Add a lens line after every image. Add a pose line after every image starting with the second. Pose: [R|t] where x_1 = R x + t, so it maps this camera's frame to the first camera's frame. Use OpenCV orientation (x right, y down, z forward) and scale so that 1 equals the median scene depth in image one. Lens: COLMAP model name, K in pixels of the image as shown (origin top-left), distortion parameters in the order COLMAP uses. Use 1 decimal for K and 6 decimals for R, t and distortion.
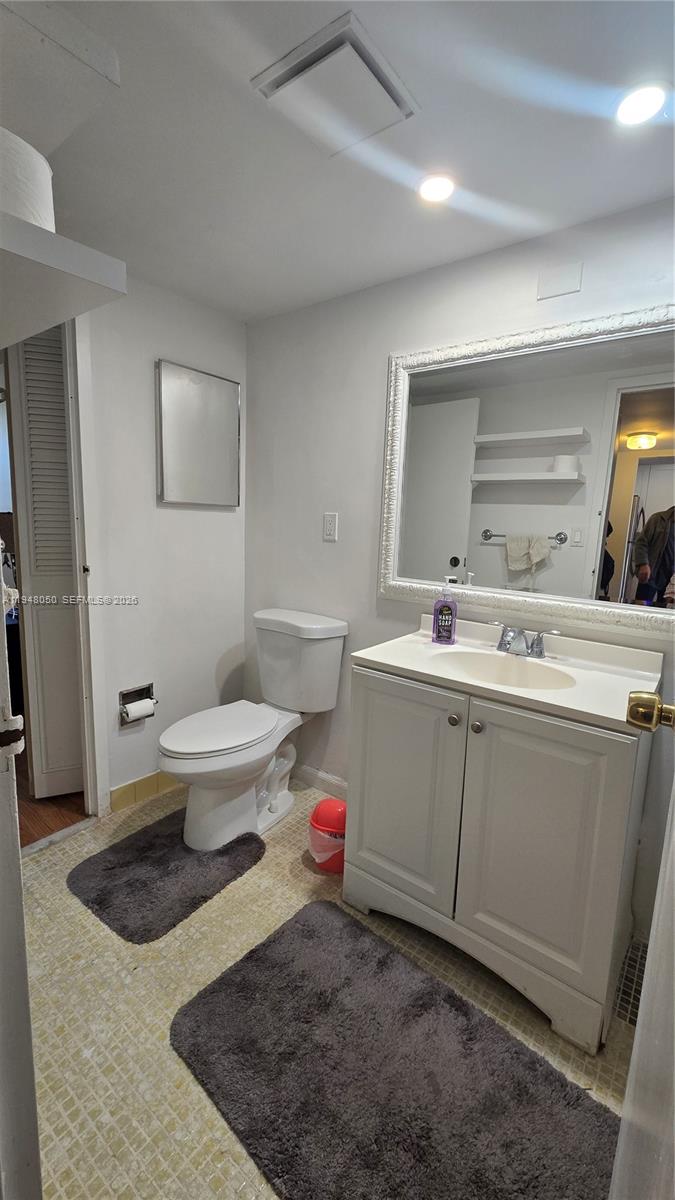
lens RADIAL K [[489.3, 0, 337.6], [0, 489.3, 598.2], [0, 0, 1]] dist [0.000865, -0.000904]
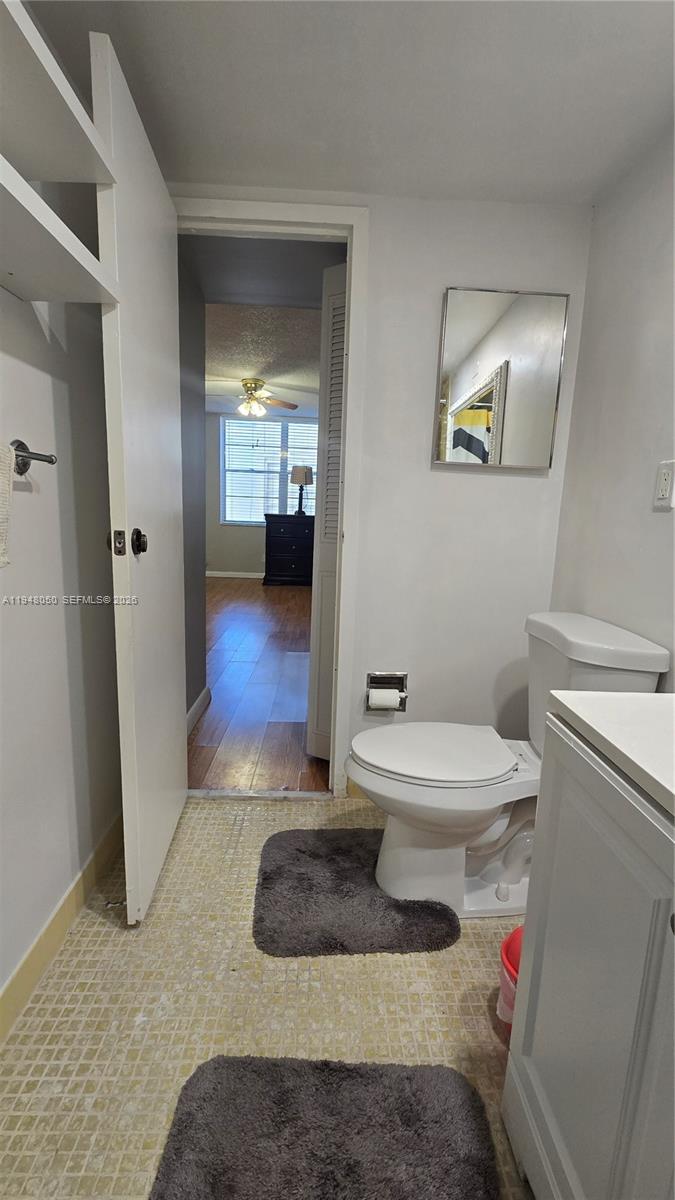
lens RADIAL K [[489.3, 0, 339.4], [0, 489.3, 594.6], [0, 0, 1]] dist [0.000865, -0.000904]
pose [[0.637216, 0.120166, -0.761260, 0.247778], [-0.137862, 0.989610, 0.040813, 0.017878], [0.758255, 0.078942, 0.647161, 0.426873]]
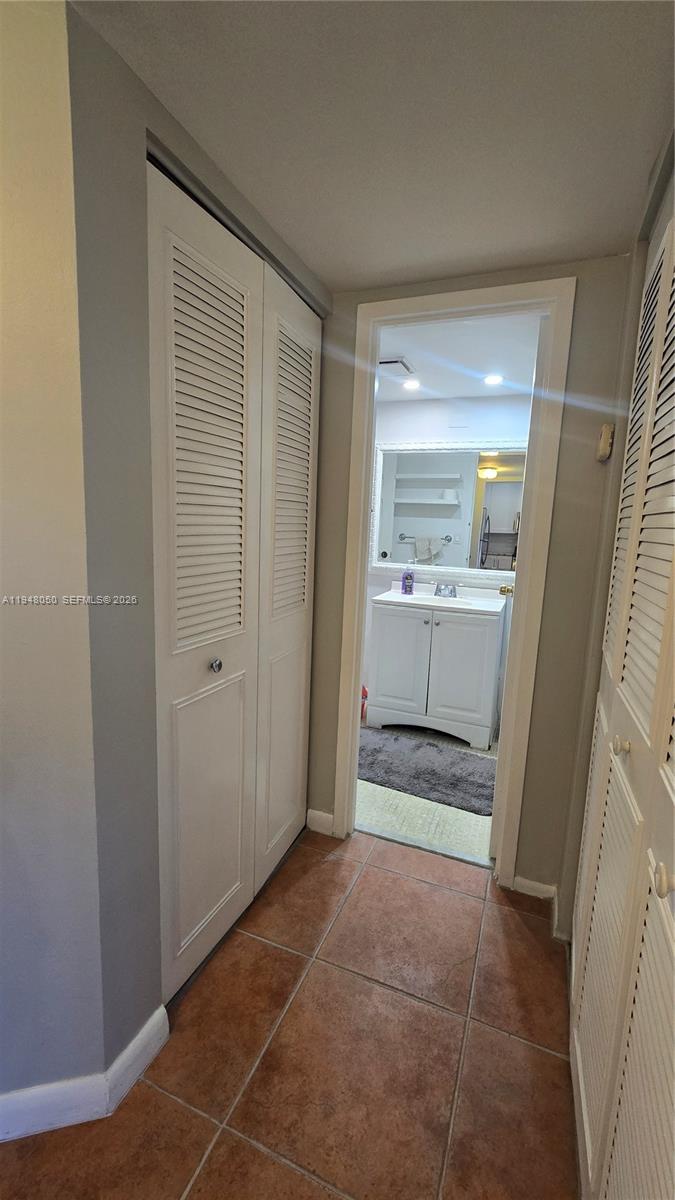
lens RADIAL K [[489.3, 0, 336.6], [0, 489.3, 600.7], [0, 0, 1]] dist [0.000865, -0.000904]
pose [[0.965535, -0.037791, 0.257516, -0.577091], [0.035452, 0.999277, 0.013722, 0.081578], [-0.257849, -0.004119, 0.966177, -0.839376]]
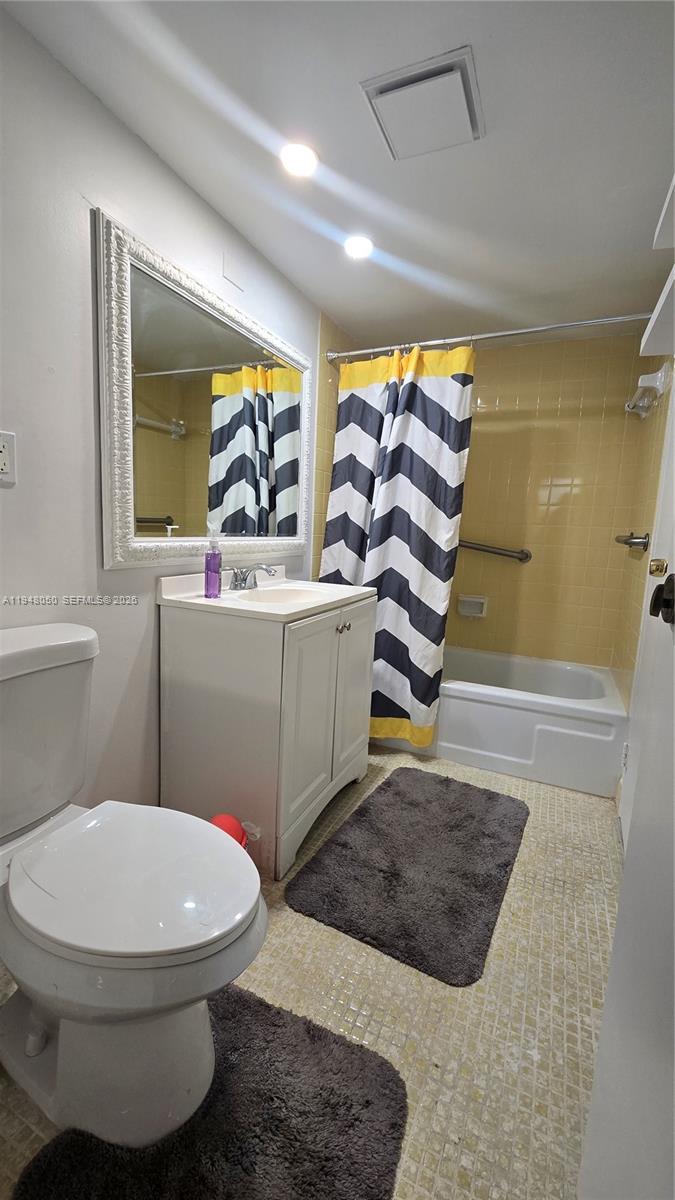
lens RADIAL K [[489.3, 0, 338.9], [0, 489.3, 597.2], [0, 0, 1]] dist [0.000865, -0.000904]
pose [[-0.232845, -0.187350, 0.954297, -0.790362], [0.099915, 0.971467, 0.215100, -0.096362], [-0.967368, 0.145434, -0.207482, 0.985140]]
